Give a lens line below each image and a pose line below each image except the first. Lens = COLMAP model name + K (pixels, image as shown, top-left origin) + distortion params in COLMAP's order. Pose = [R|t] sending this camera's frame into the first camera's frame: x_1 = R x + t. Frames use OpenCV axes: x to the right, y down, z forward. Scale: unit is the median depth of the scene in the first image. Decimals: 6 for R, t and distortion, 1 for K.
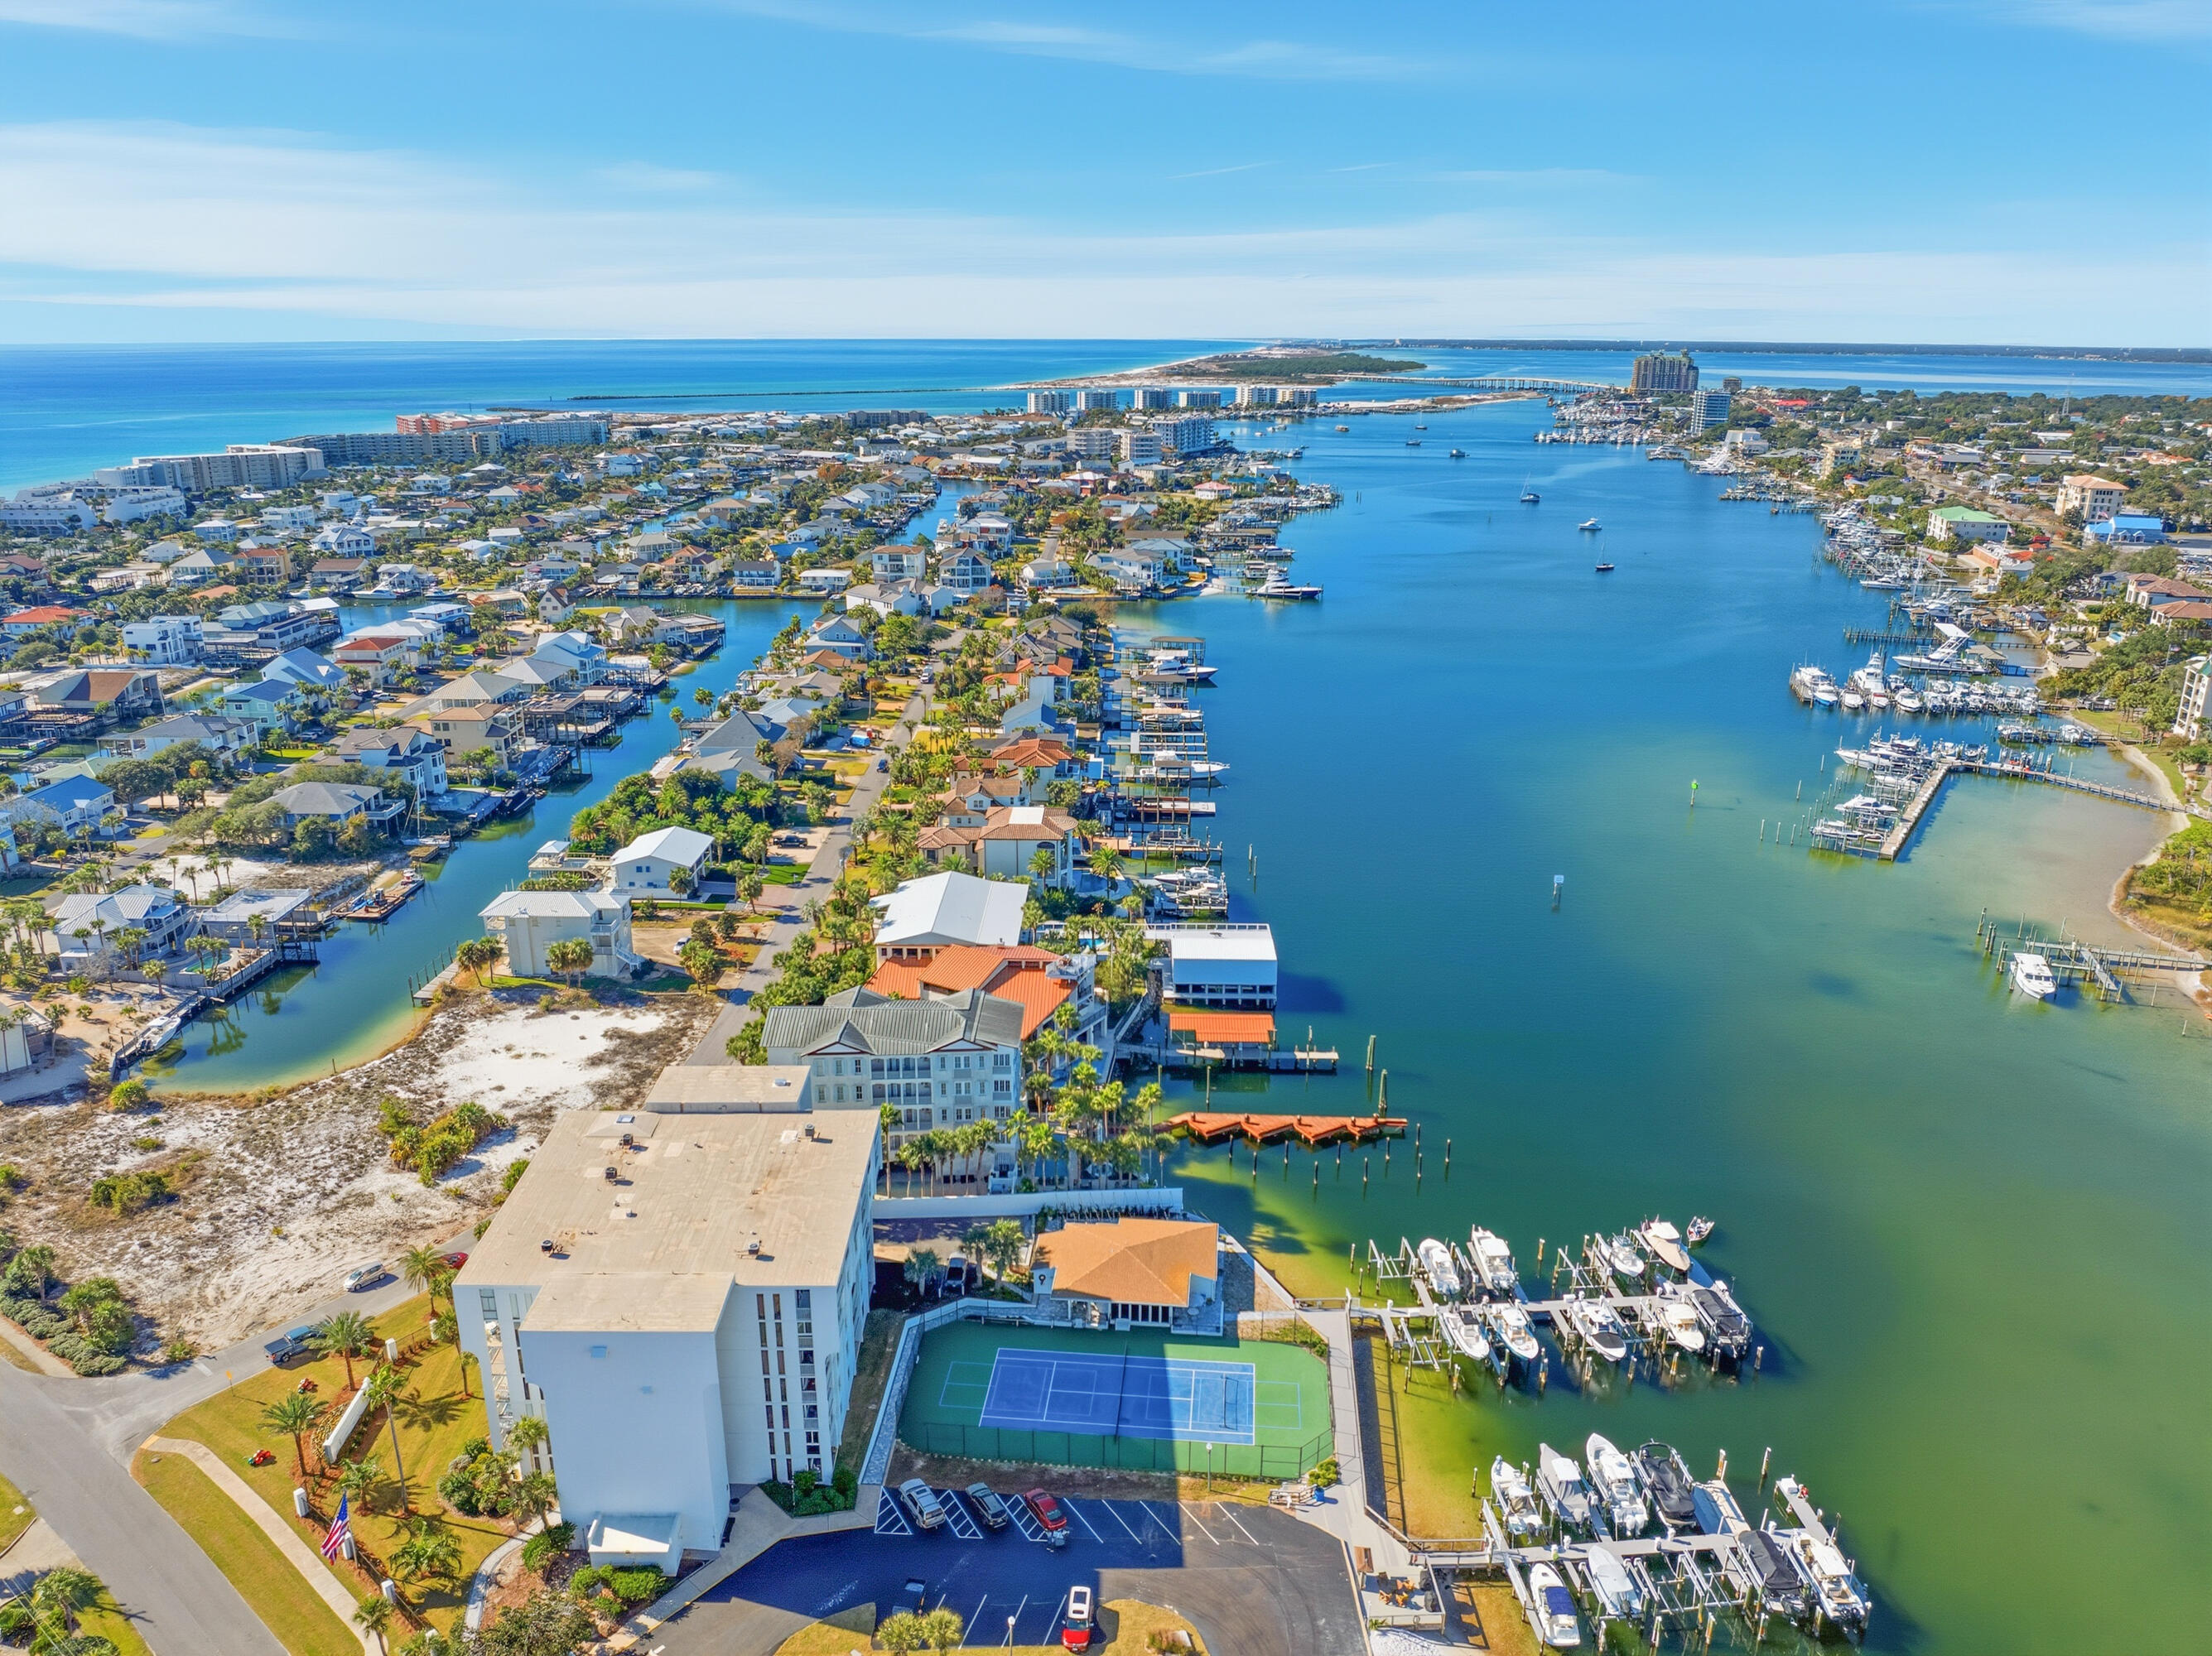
lens RADIAL K [[1563.9, 0, 1127.8], [0, 1563.9, 818.8], [0, 0, 1]] dist [-0.035335, -0.006193]
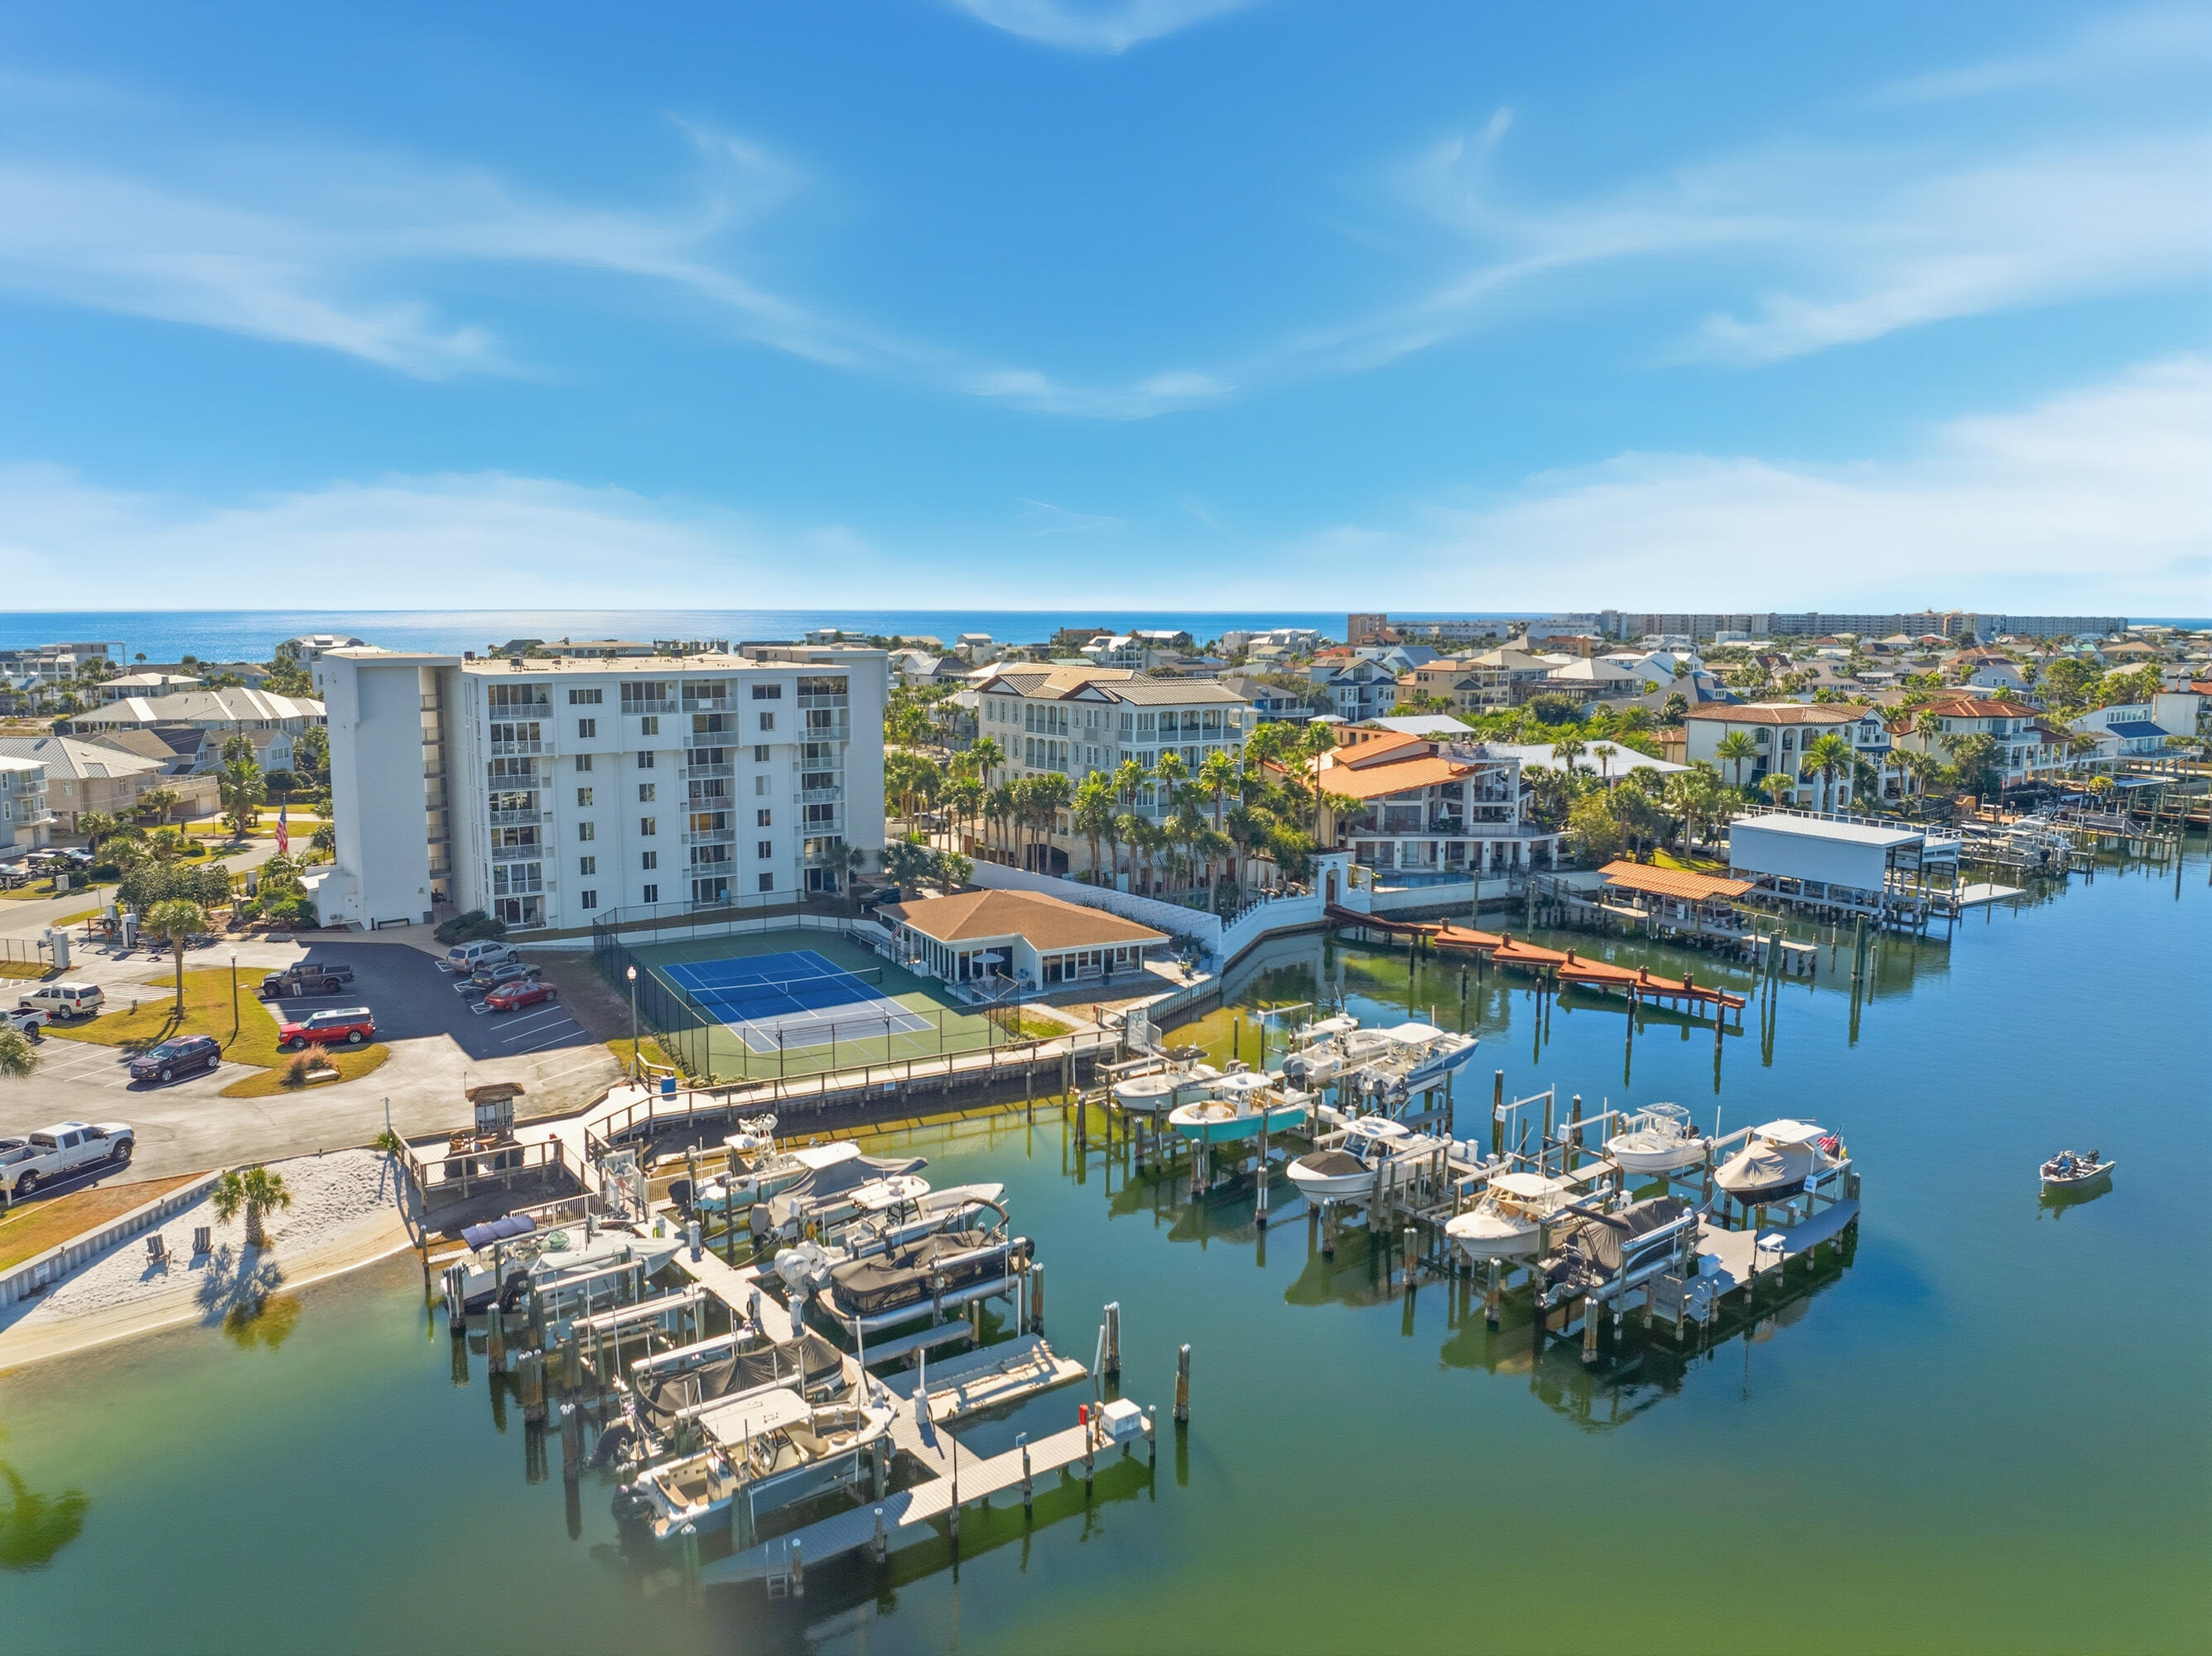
lens RADIAL K [[1563.9, 0, 1106.7], [0, 1563.9, 832.1], [0, 0, 1]] dist [-0.035335, -0.006193]
pose [[0.546893, 0.109117, -0.830061, 0.131162], [-0.248521, 0.967939, -0.036498, 0.056063], [0.799466, 0.226248, 0.556477, 0.136783]]
